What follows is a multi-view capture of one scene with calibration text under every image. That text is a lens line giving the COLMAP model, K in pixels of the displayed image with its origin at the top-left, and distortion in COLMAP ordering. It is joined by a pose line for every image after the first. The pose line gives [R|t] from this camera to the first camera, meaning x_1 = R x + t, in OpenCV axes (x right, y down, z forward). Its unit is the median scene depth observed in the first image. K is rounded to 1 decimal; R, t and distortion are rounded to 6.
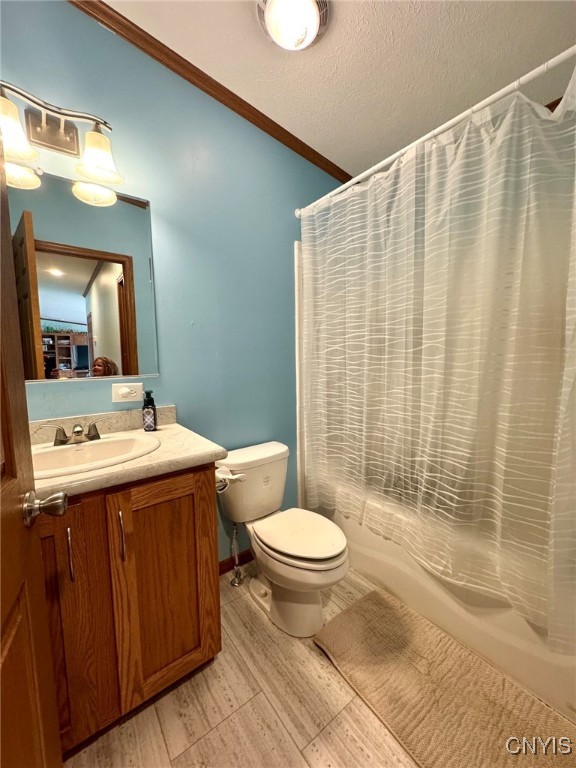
lens RADIAL K [[305.7, 0, 289.1], [0, 305.7, 386.1], [0, 0, 1]] dist [-0.007743, 0.000645]
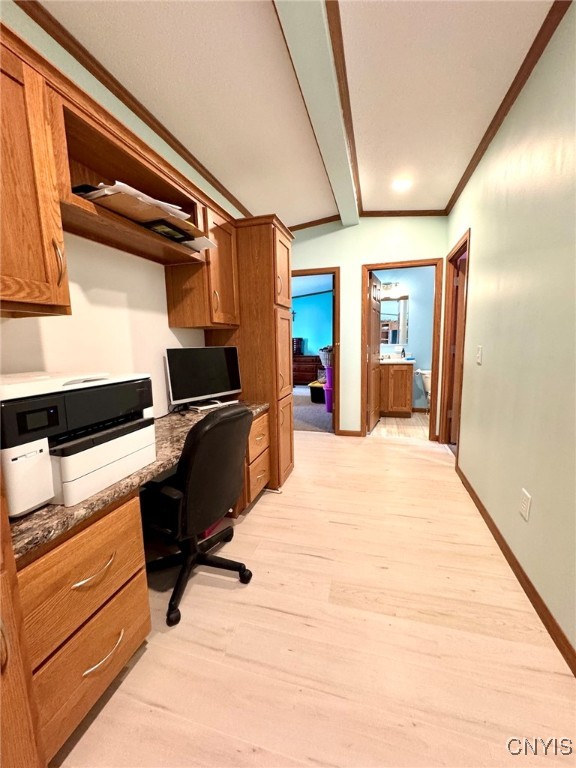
lens RADIAL K [[305.7, 0, 288.1], [0, 305.7, 383.9], [0, 0, 1]] dist [-0.007743, 0.000645]
pose [[0.591894, 0.105665, -0.799060, 0.342250], [-0.052863, 0.994324, 0.092329, 0.035235], [0.804281, -0.012408, 0.594120, -0.464487]]
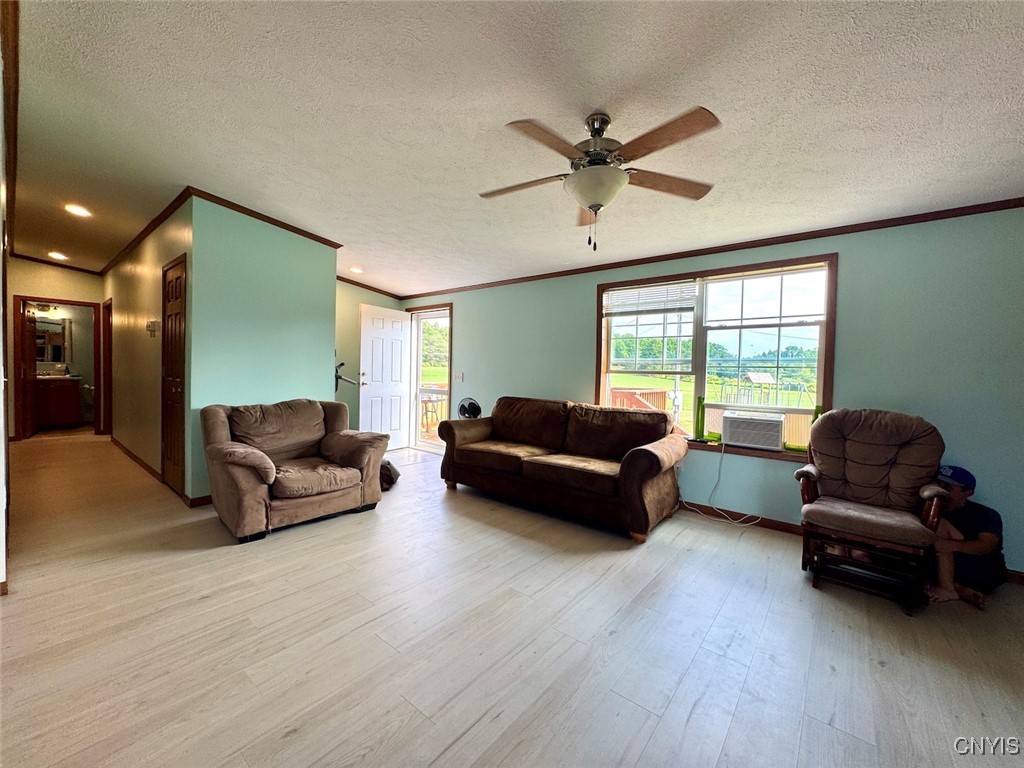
lens RADIAL K [[407.6, 0, 508.3], [0, 407.6, 384.6], [0, 0, 1]] dist [-0.007743, 0.000645]
pose [[0.972660, 0.028493, 0.230480, 0.757685], [-0.016878, 0.998493, -0.052211, 0.082058], [-0.231620, 0.046894, 0.971675, -1.051063]]
